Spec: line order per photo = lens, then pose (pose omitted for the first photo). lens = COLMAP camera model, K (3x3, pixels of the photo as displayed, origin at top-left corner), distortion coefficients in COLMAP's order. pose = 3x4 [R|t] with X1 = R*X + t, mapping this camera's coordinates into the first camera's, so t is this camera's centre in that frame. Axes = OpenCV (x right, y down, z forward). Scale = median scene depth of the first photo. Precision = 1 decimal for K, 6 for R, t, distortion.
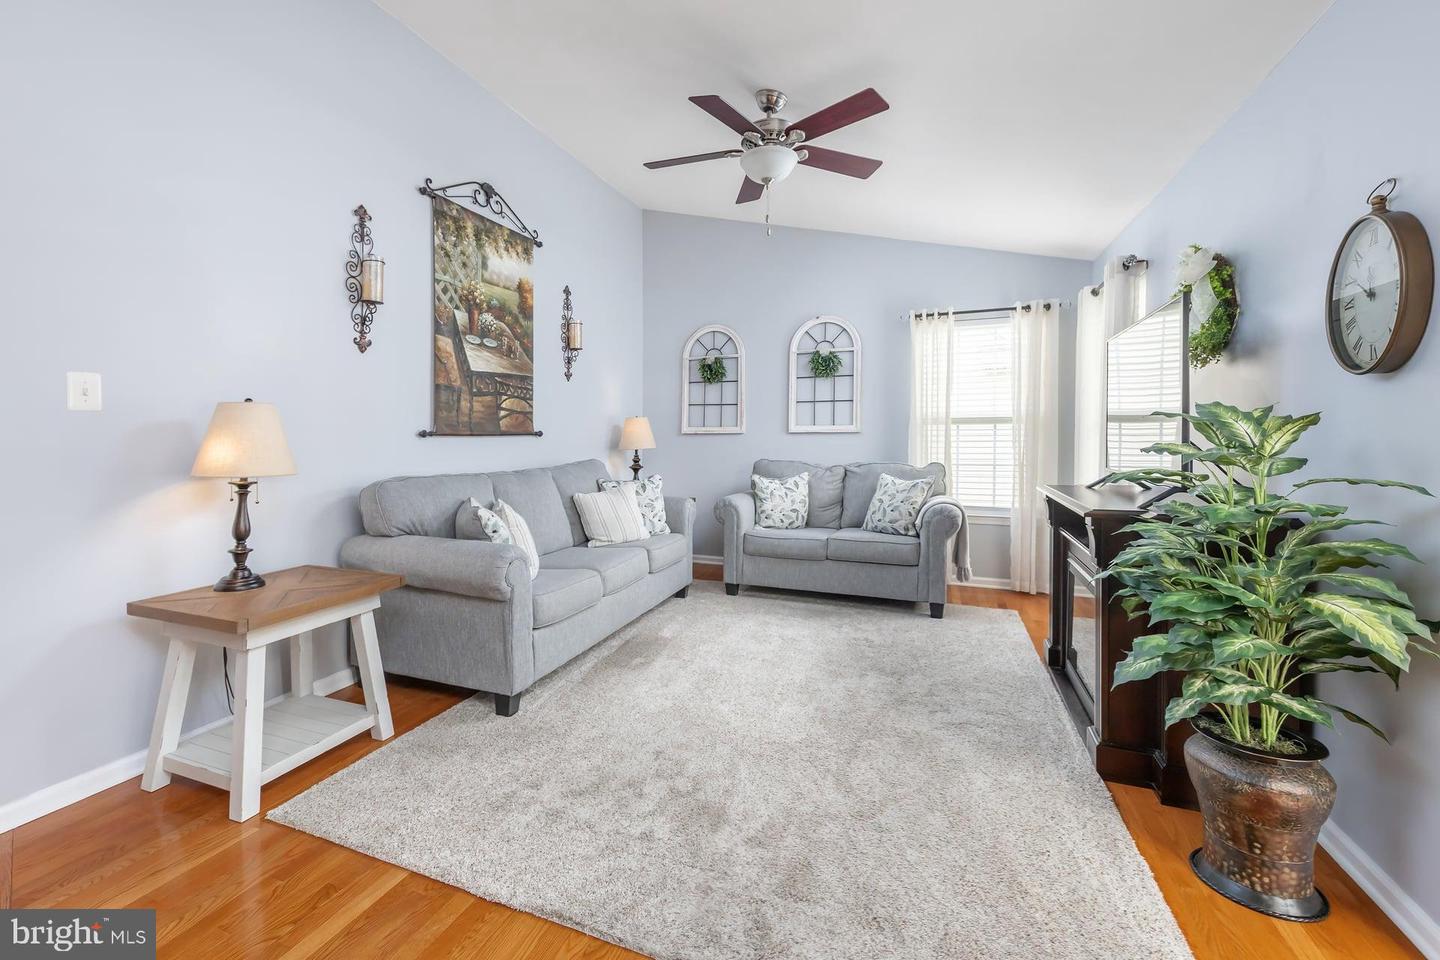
lens RADIAL K [[611.7, 0, 717.8], [0, 611.7, 448.8], [0, 0, 1]] dist [0.000927, -0.000469]
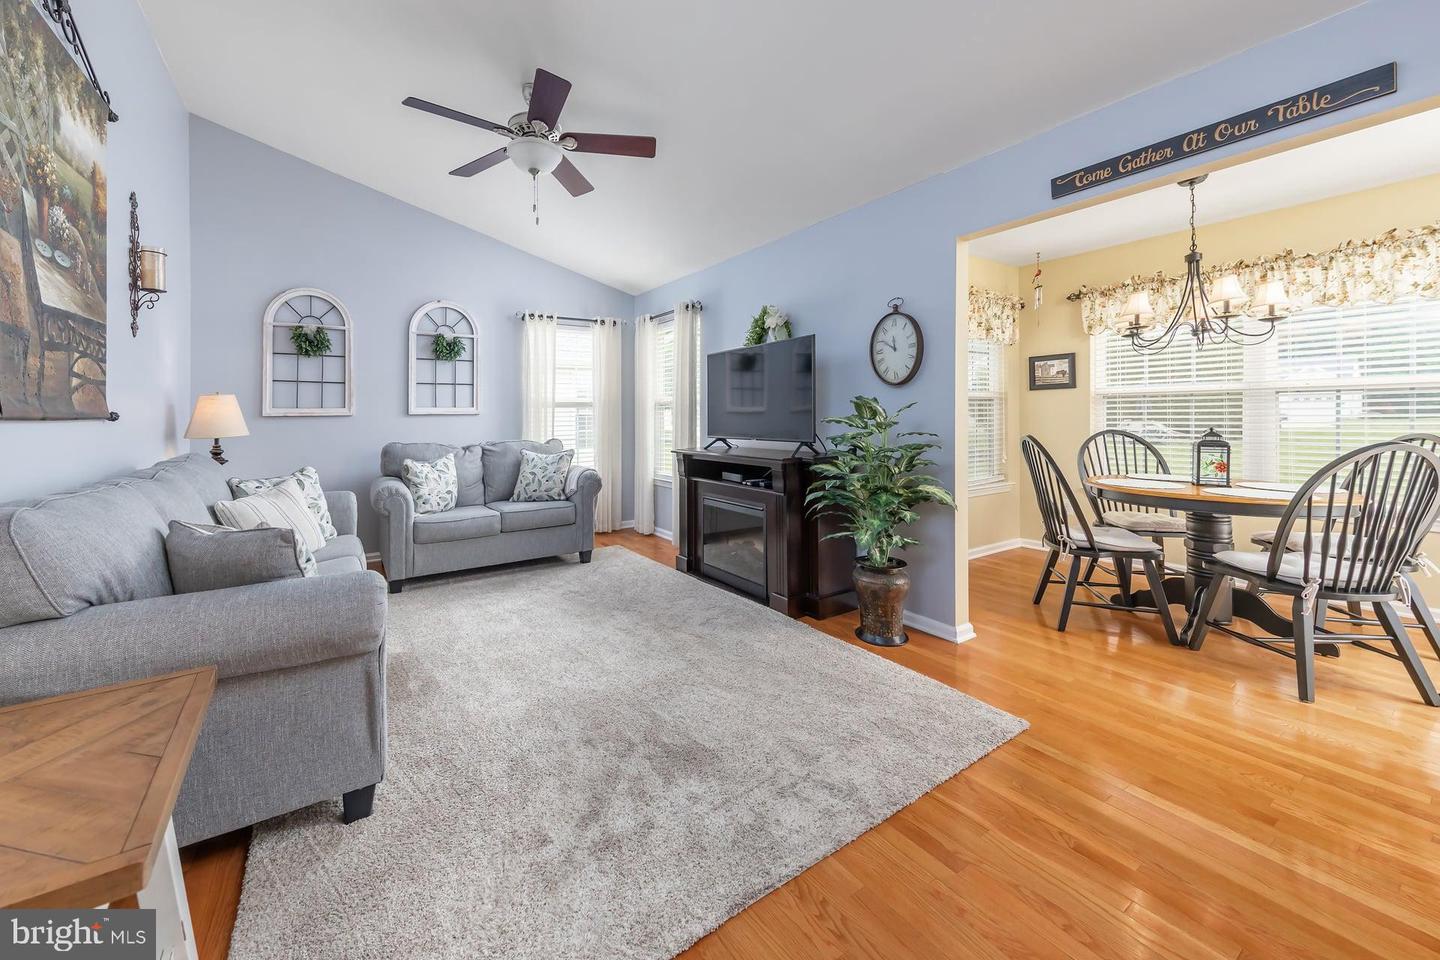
lens RADIAL K [[500.8, 0, 717.3], [0, 500.8, 423.1], [0, 0, 1]] dist [-0.000726, -0.000278]
pose [[0.596857, -0.017139, 0.802165, -0.339283], [0.025961, 0.999661, 0.002042, -0.003019], [-0.801928, 0.019606, 0.597099, 0.197793]]
